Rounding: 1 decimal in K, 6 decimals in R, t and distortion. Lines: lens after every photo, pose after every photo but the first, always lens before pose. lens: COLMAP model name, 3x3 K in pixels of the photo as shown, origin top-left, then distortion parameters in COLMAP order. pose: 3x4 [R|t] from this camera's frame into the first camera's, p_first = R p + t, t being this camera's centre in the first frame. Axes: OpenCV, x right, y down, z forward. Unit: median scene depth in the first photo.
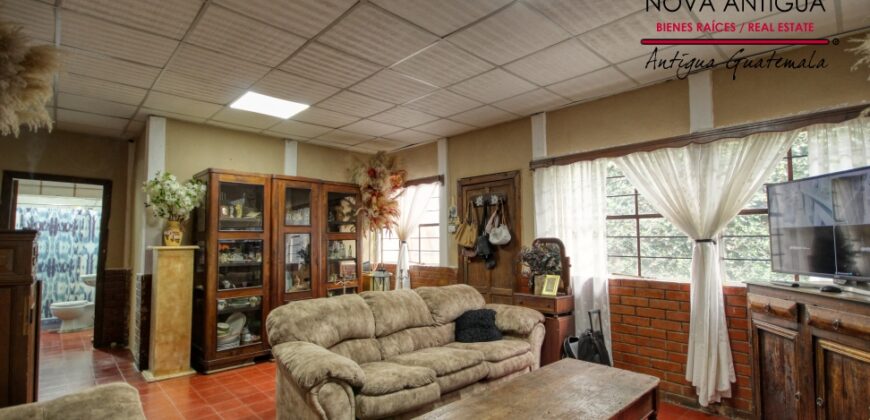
lens RADIAL K [[403.0, 0, 435.0], [0, 403.0, 210.0], [0, 0, 1]] dist [0.000356, 0.000076]
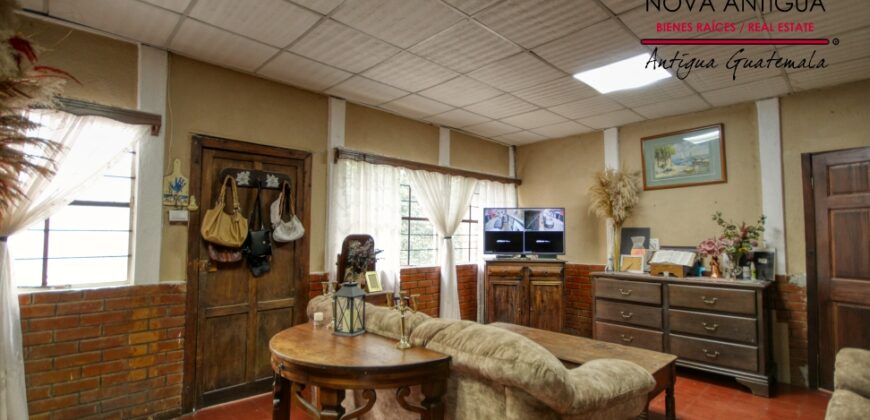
lens RADIAL K [[403.0, 0, 435.0], [0, 403.0, 210.0], [0, 0, 1]] dist [0.000356, 0.000076]
pose [[-0.008549, 0.064933, 0.997853, -0.645908], [-0.082088, 0.994476, -0.065417, 0.055410], [-0.996588, -0.082471, -0.003172, 0.766853]]
